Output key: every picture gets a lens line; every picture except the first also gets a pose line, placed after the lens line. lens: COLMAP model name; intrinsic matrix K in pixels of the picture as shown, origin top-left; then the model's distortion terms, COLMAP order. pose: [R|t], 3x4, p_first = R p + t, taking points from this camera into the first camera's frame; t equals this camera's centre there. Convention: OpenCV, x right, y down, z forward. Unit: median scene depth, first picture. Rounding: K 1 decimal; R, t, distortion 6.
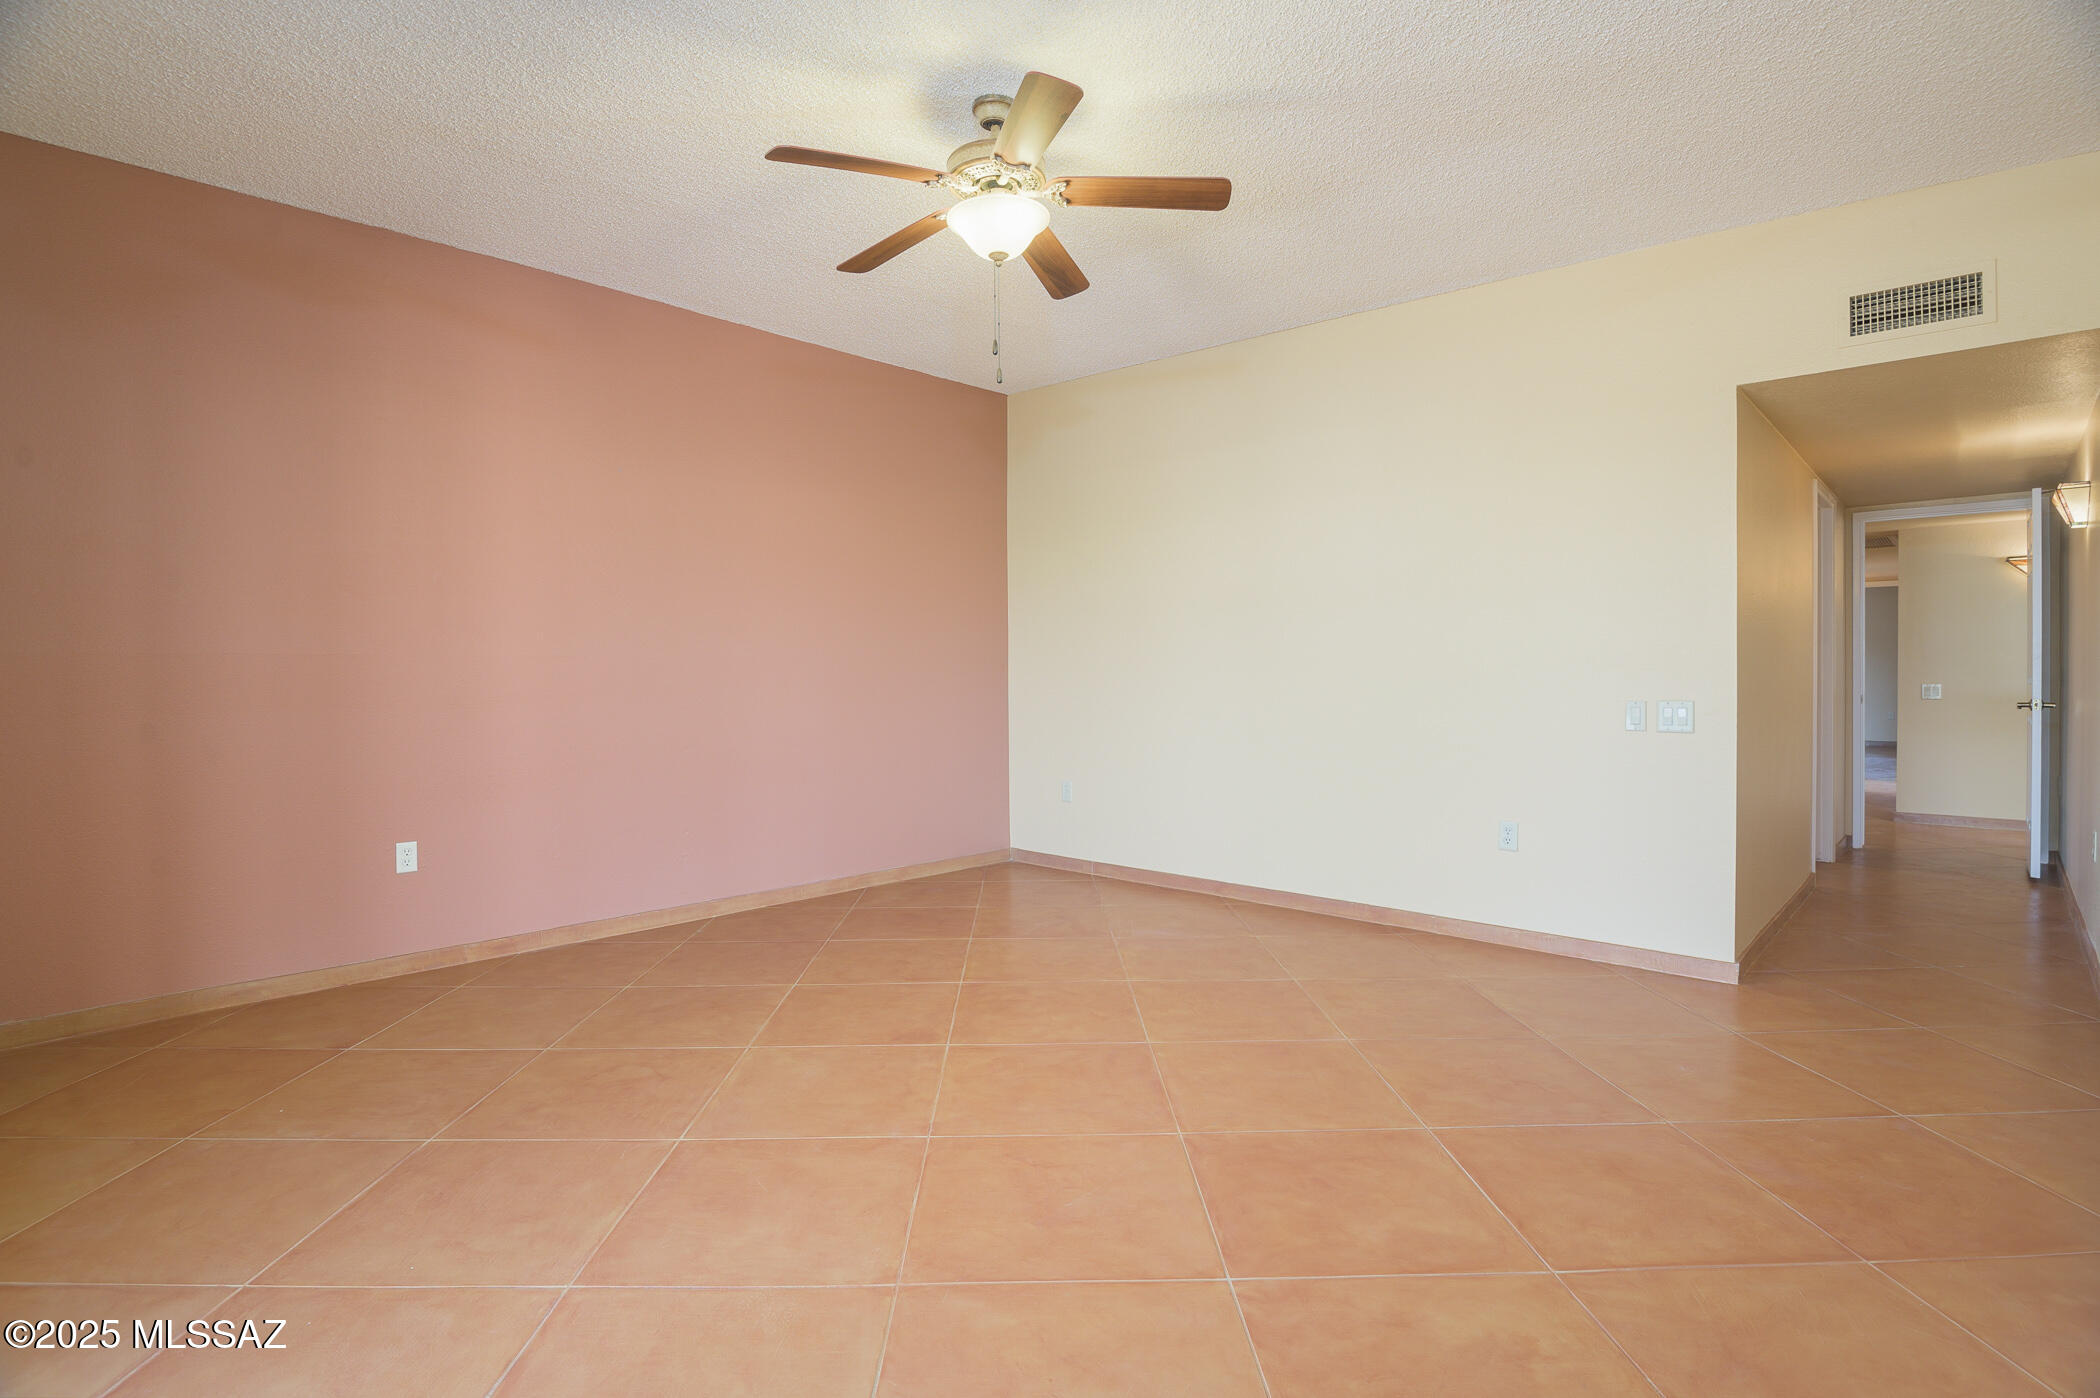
lens RADIAL K [[1011.6, 0, 1050.0], [0, 1011.6, 699.0], [0, 0, 1]] dist [0.000276, -0.000033]
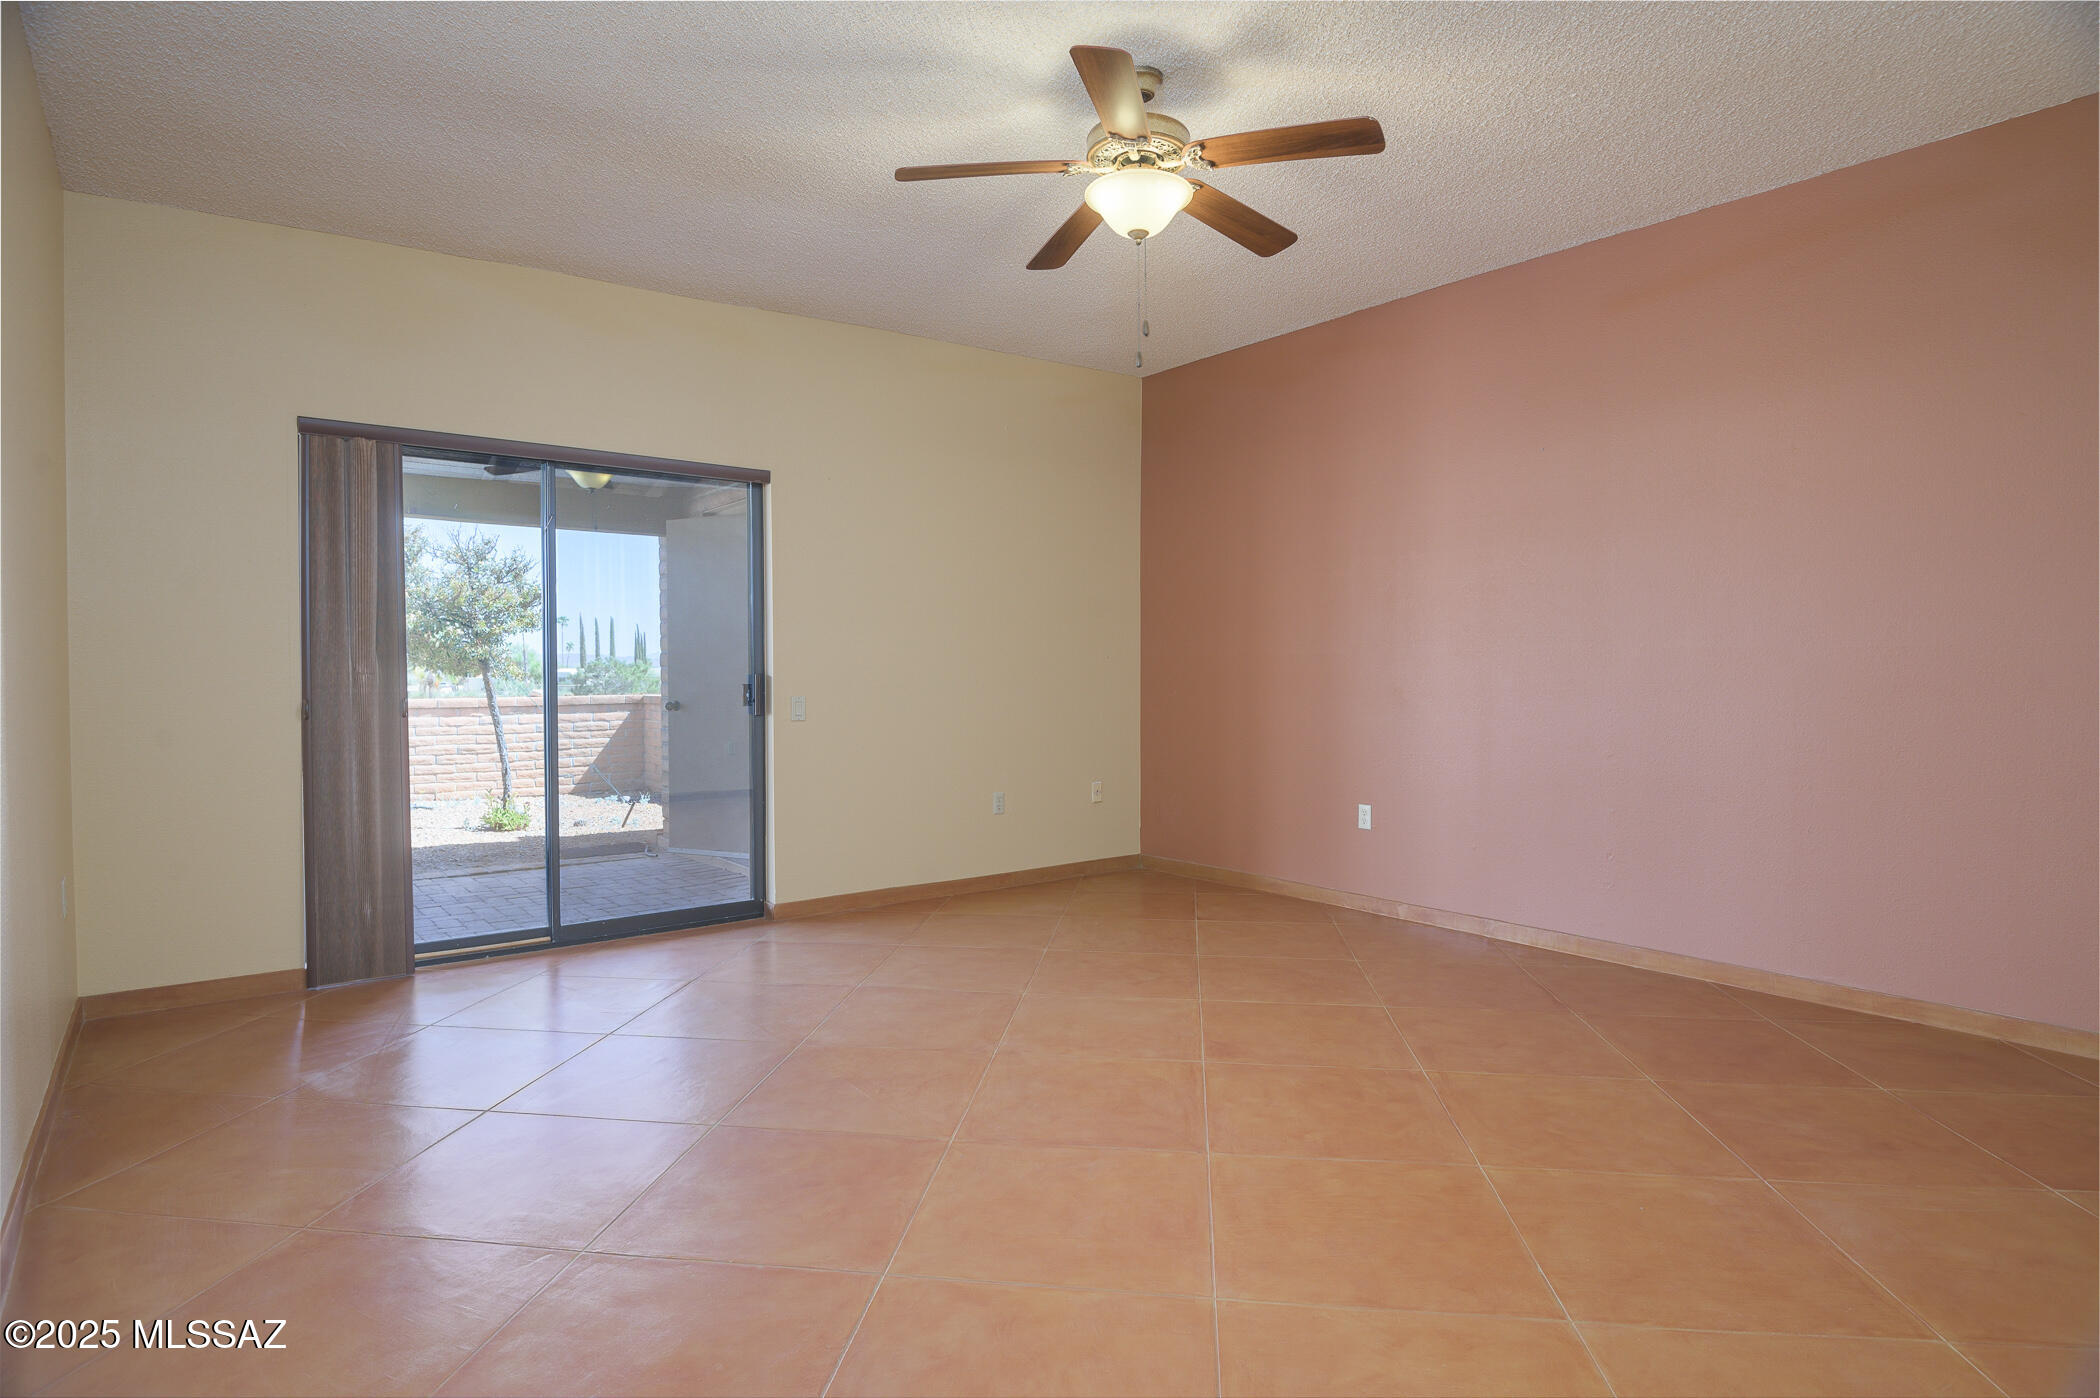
lens RADIAL K [[1097.3, 0, 1013.0], [0, 1097.3, 697.1], [0, 0, 1]] dist [0.002545, 0.000090]
pose [[-0.161376, 0.026904, -0.986526, 0.880113], [-0.021689, 0.999290, 0.030800, -0.024643], [0.986655, 0.026367, -0.160678, 0.928042]]
